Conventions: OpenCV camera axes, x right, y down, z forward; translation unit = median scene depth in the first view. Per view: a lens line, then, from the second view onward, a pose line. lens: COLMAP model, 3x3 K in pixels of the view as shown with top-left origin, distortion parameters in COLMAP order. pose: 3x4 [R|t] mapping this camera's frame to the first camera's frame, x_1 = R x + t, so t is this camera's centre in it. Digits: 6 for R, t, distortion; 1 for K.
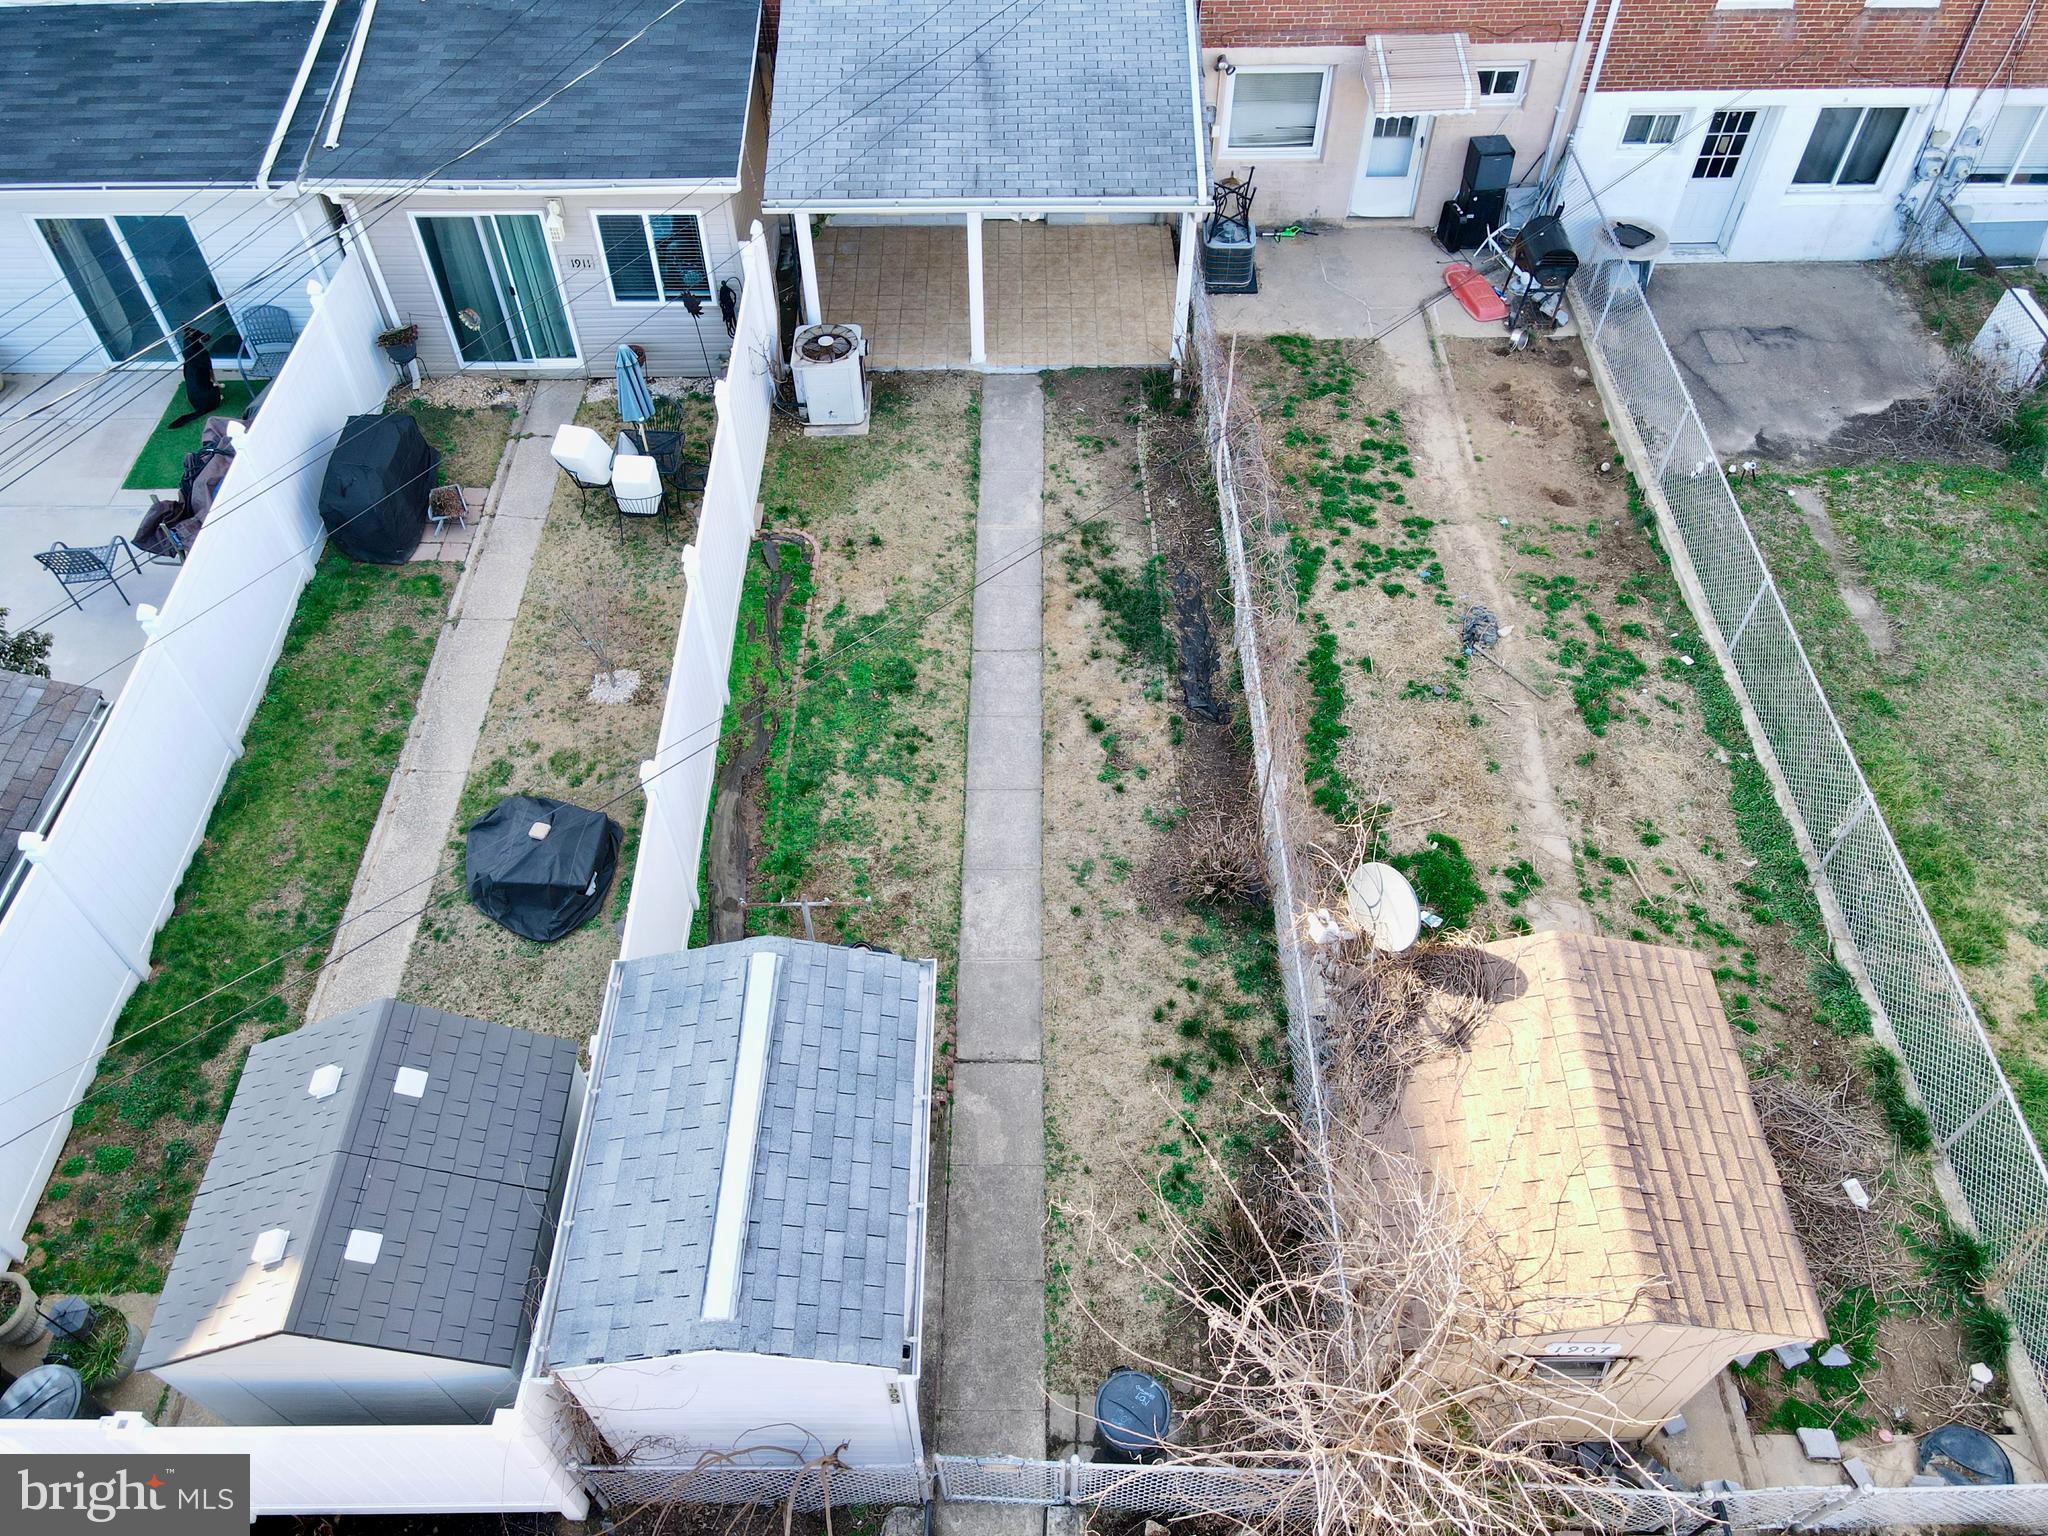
lens RADIAL K [[1503.4, 0, 1015.8], [0, 1503.4, 763.1], [0, 0, 1]] dist [0.017553, 0.012508]
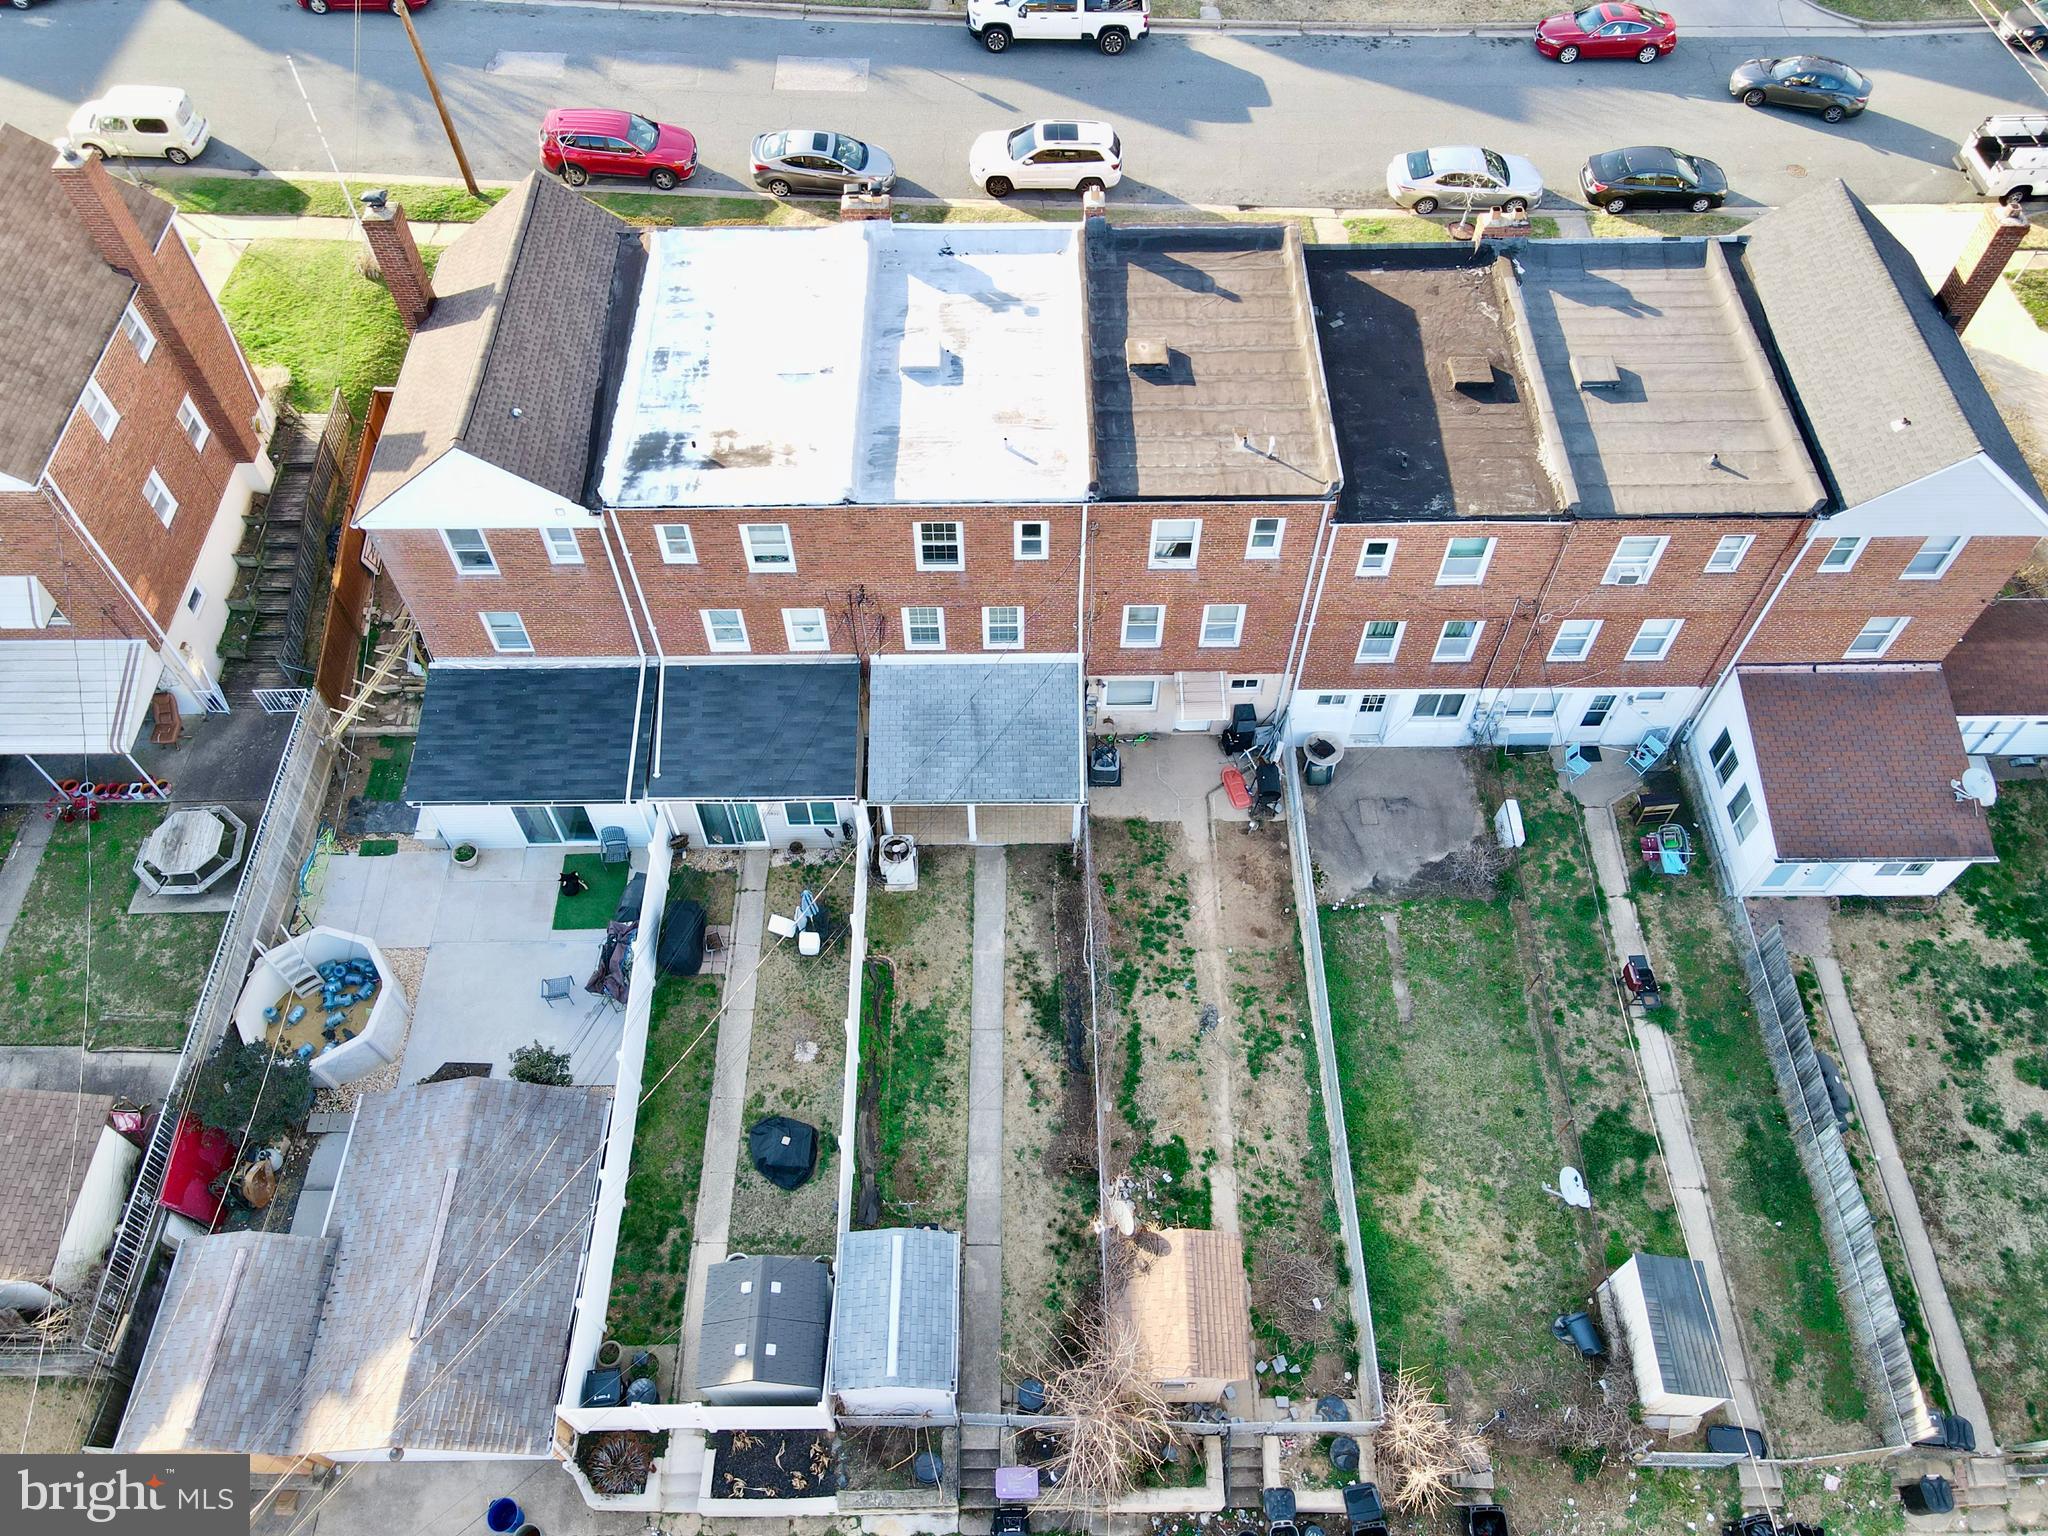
lens RADIAL K [[1503.4, 0, 1012.4], [0, 1503.4, 777.8], [0, 0, 1]] dist [0.017553, 0.012508]
pose [[0.999990, -0.001016, 0.004376, 0.021591], [0.000533, 0.994020, 0.109200, -0.687901], [-0.004461, -0.109196, 0.994010, -1.124032]]
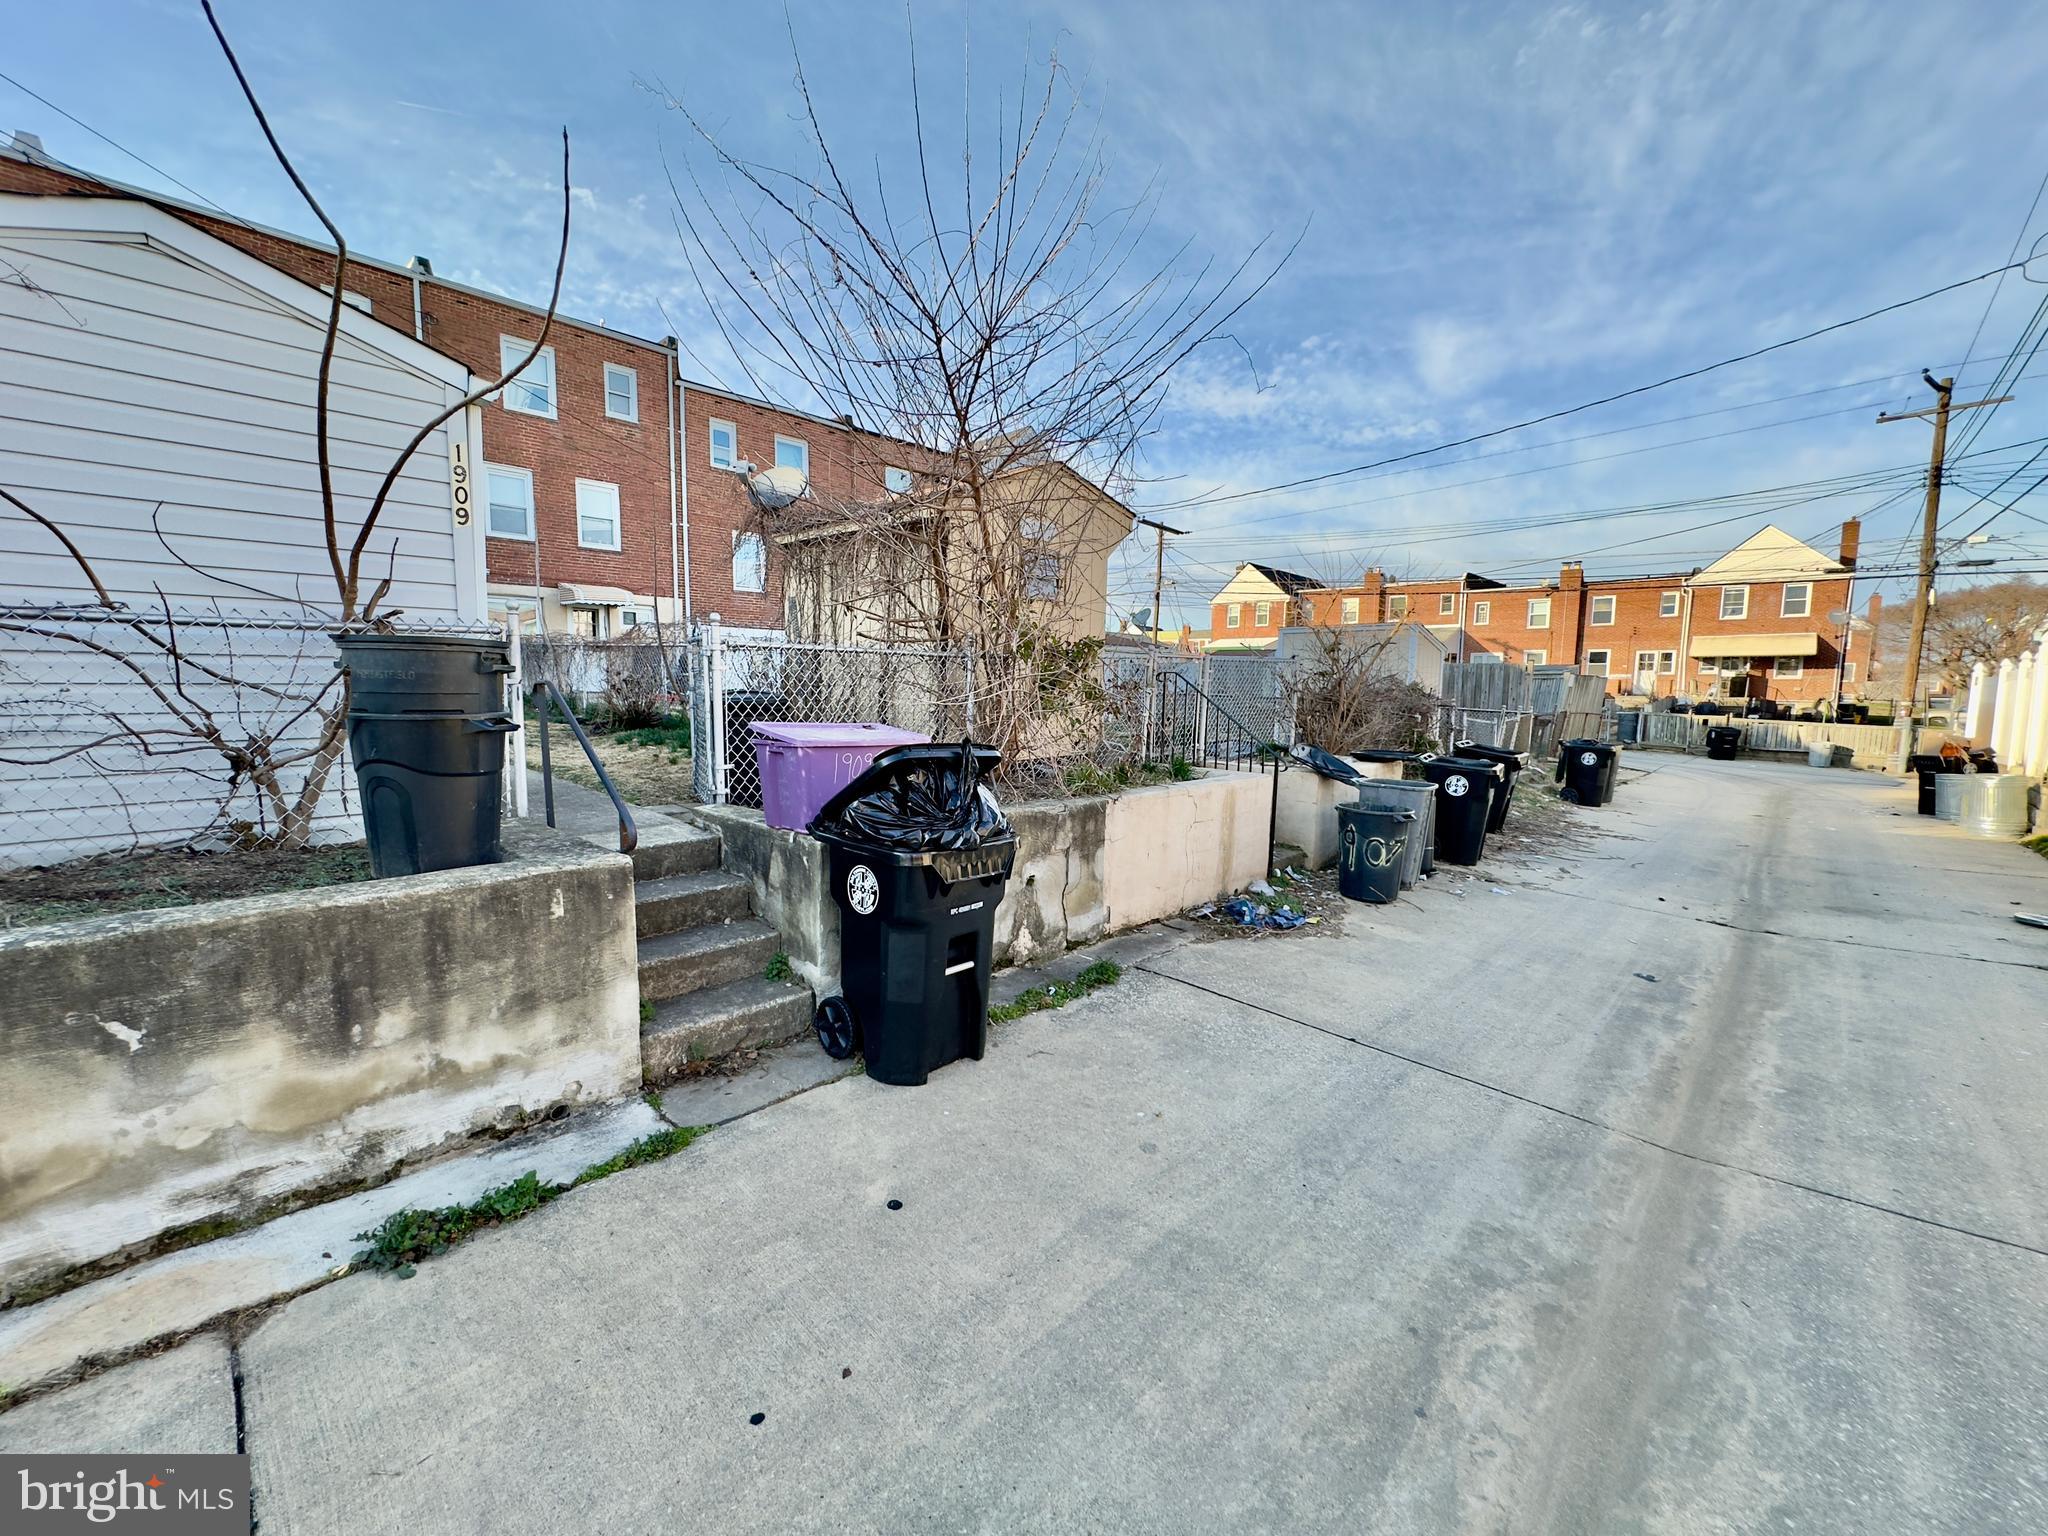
lens RADIAL K [[814.1, 0, 1019.7], [0, 814.1, 770.5], [0, 0, 1]] dist [-0.001450, -0.000397]
pose [[0.696766, -0.057175, 0.715016, -0.116872], [0.531681, 0.710286, -0.461313, 0.532360], [-0.481491, 0.701587, 0.525302, 0.461355]]
